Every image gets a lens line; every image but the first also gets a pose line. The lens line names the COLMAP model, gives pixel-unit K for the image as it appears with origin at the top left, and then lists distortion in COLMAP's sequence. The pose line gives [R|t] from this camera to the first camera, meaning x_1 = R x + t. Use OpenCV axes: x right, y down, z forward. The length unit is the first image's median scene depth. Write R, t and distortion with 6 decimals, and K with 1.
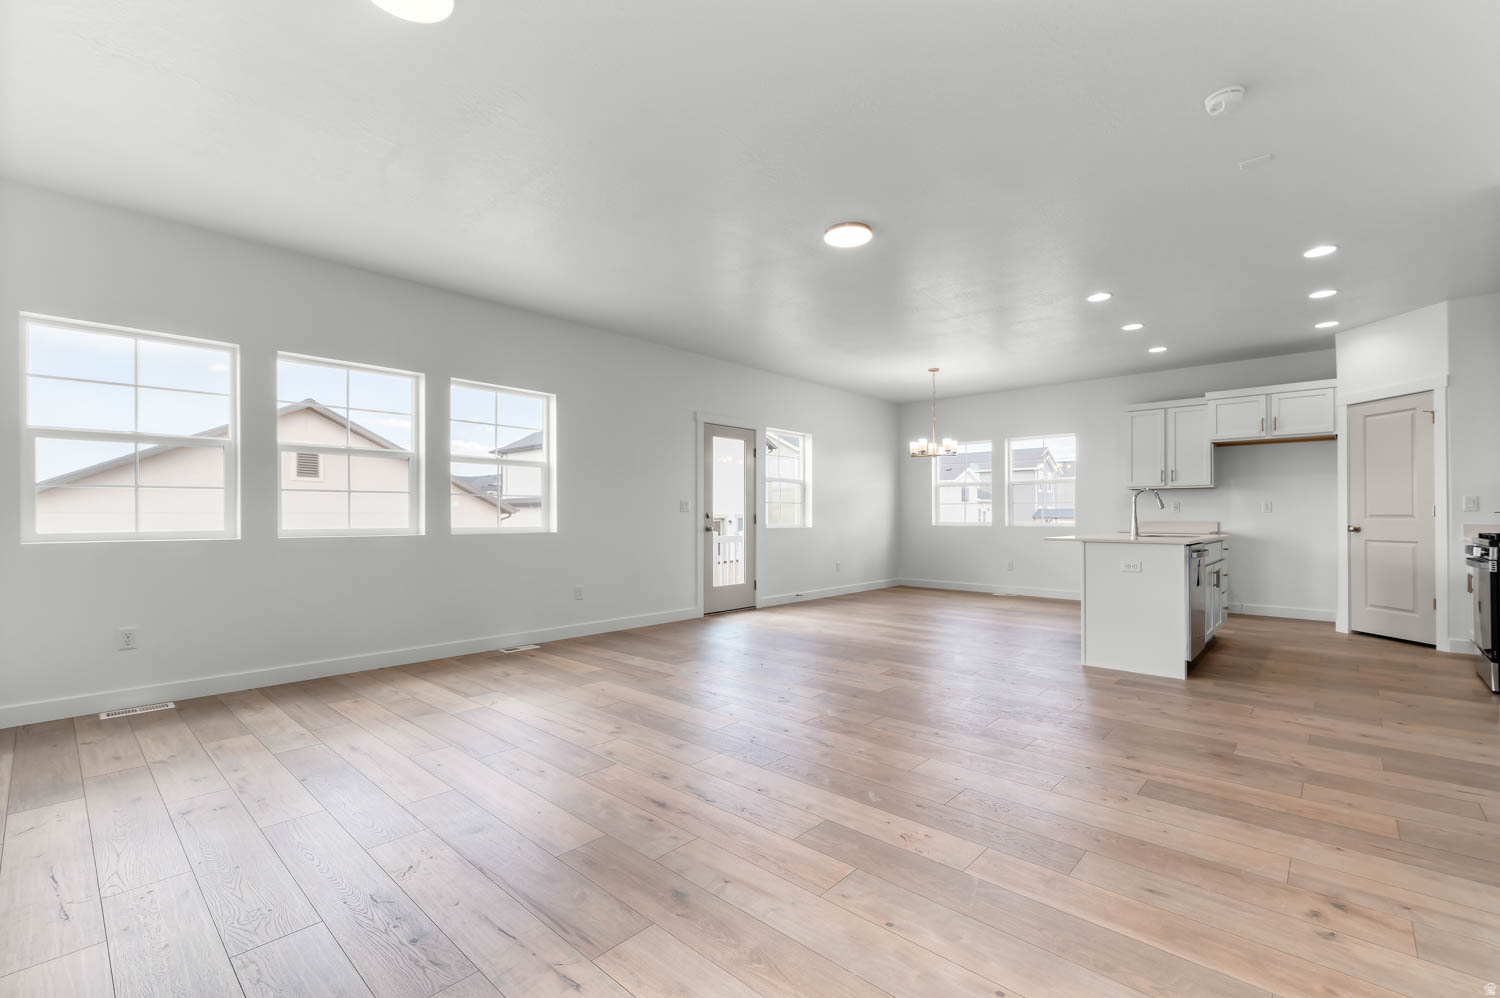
lens RADIAL K [[644.5, 0, 749.6], [0, 644.5, 511.3], [0, 0, 1]] dist [-0.002079, -0.001179]
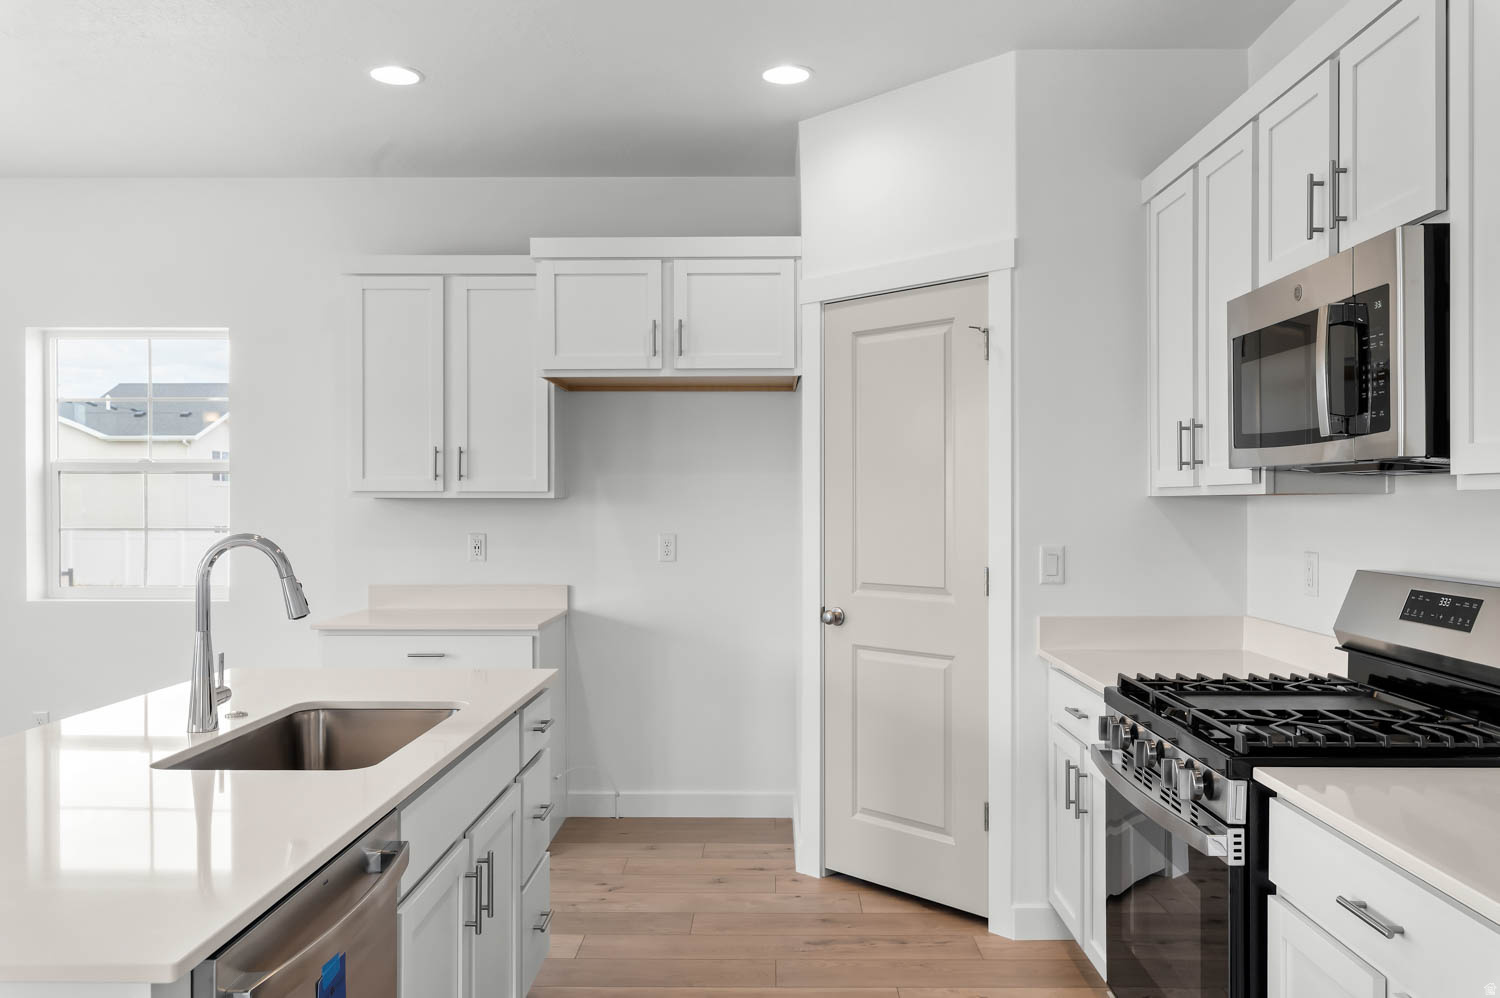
lens RADIAL K [[1143.2, 0, 751.8], [0, 1143.2, 504.3], [0, 0, 1]] dist [-0.007705, -0.003058]
pose [[0.750664, -0.001238, 0.660683, 0.399129], [-0.004771, 0.999962, 0.007294, -0.042546], [-0.660667, -0.008627, 0.750630, 0.460182]]
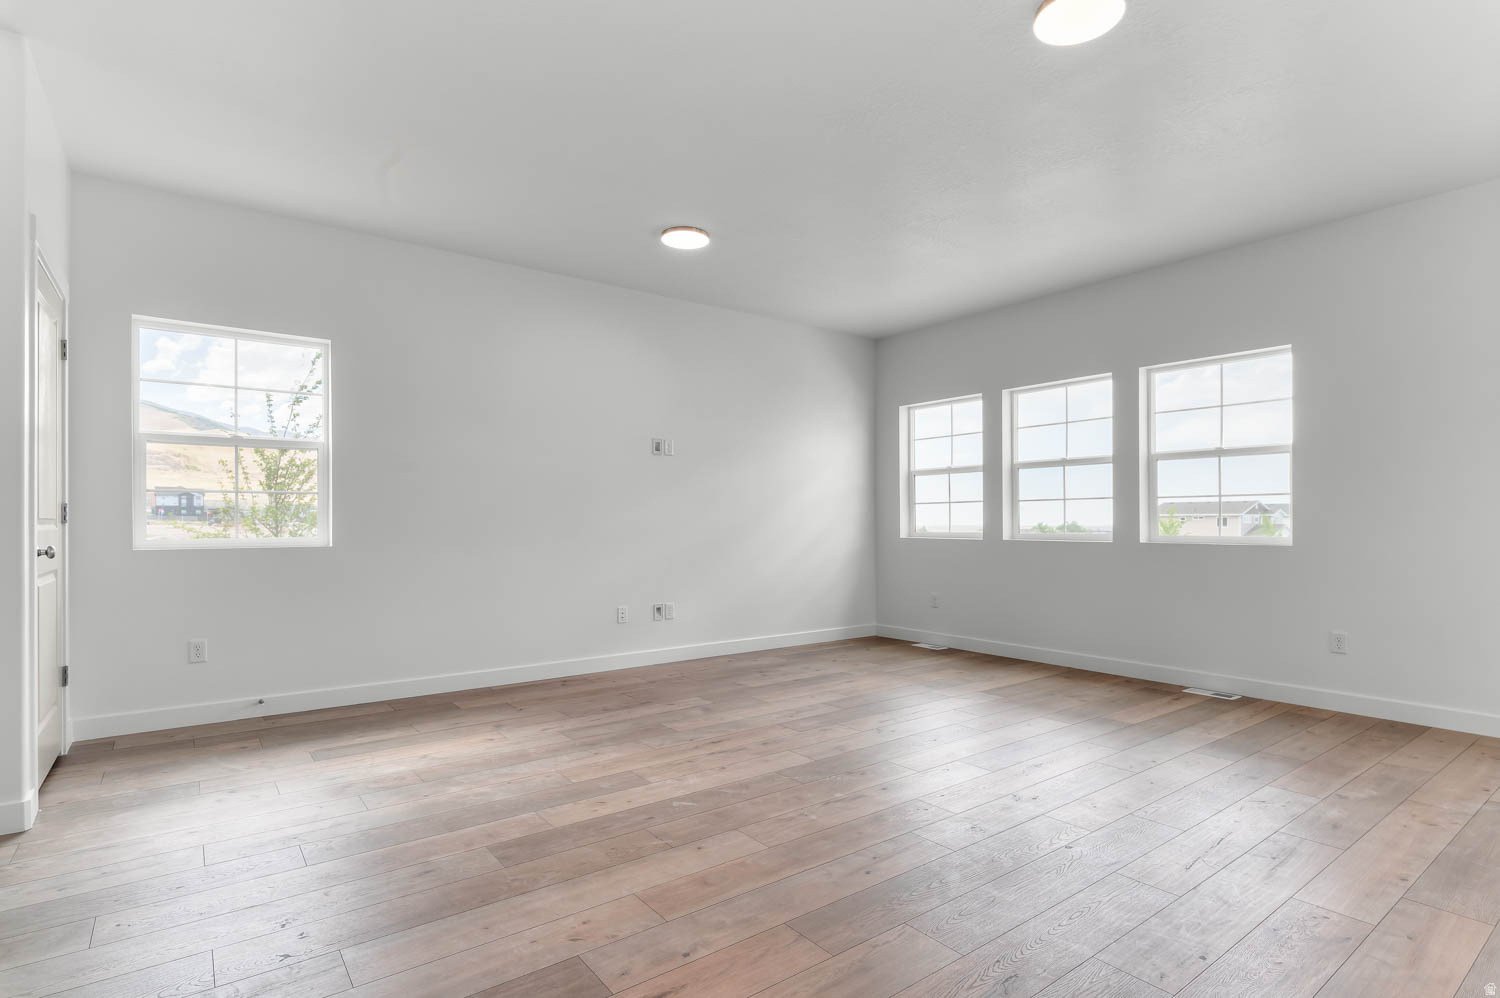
lens RADIAL K [[752.2, 0, 758.1], [0, 752.2, 506.5], [0, 0, 1]] dist [0.001239, 0.000420]
pose [[-0.171150, -0.015527, -0.985123, 1.416194], [0.006540, 0.999836, -0.016895, 0.002677], [0.985223, -0.009334, -0.171020, 1.405261]]
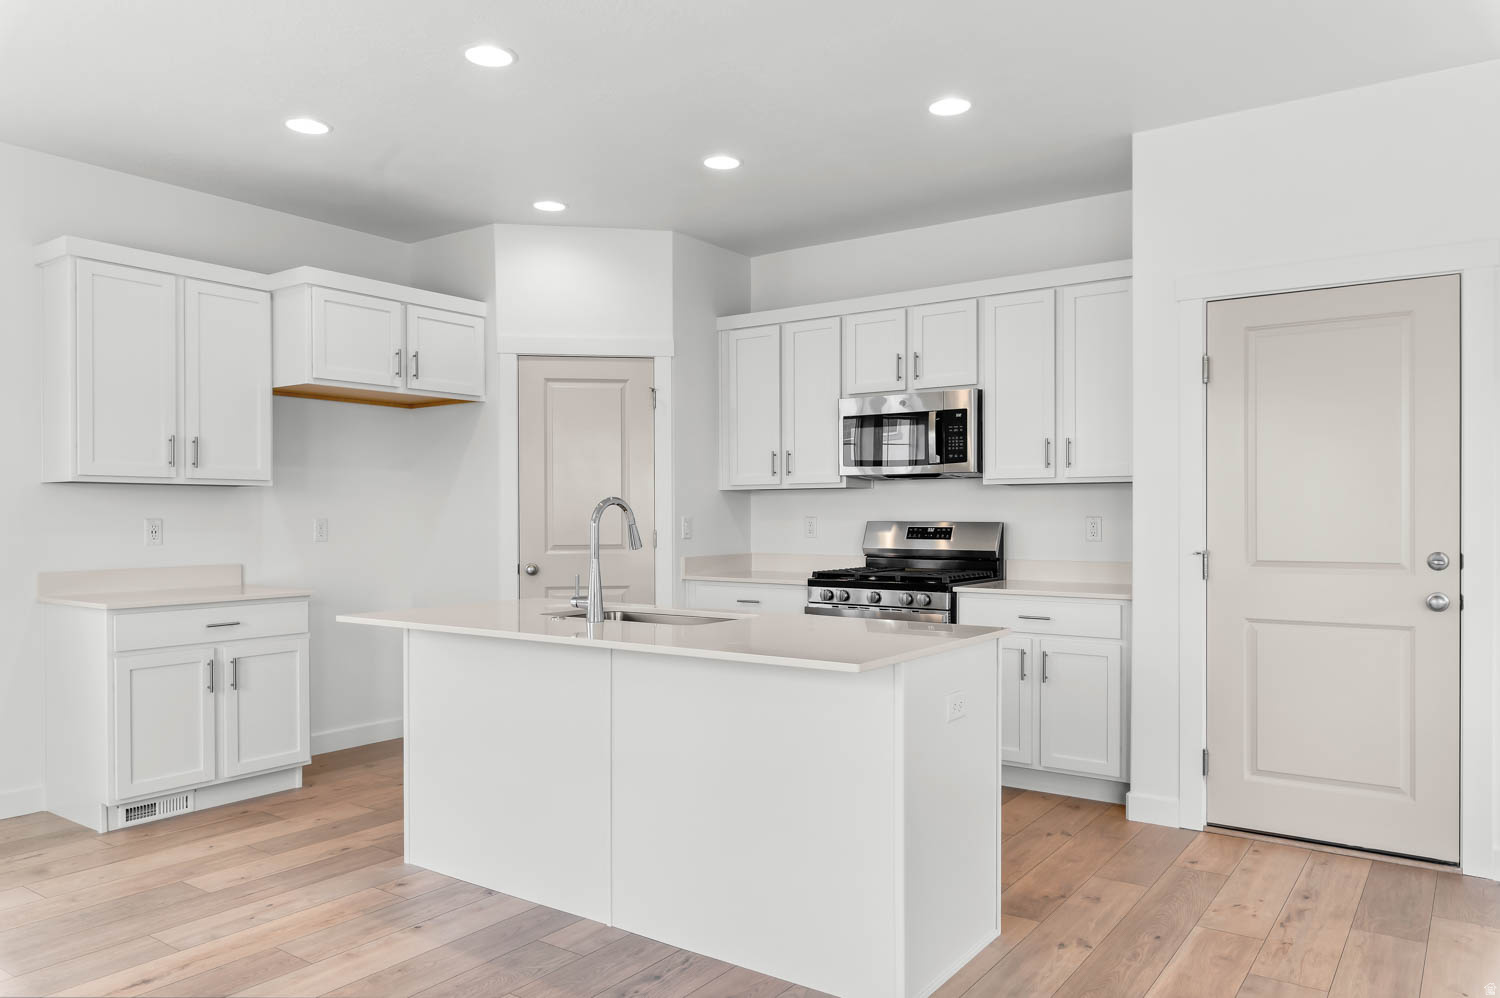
lens RADIAL K [[1042.1, 0, 765.5], [0, 1042.1, 520.2], [0, 0, 1]] dist [0.007258, -0.003383]
pose [[-0.126377, -0.004571, 0.991972, -0.020333], [-0.004830, 0.999980, 0.003992, -0.020290], [-0.991971, -0.004287, -0.126396, 0.826862]]
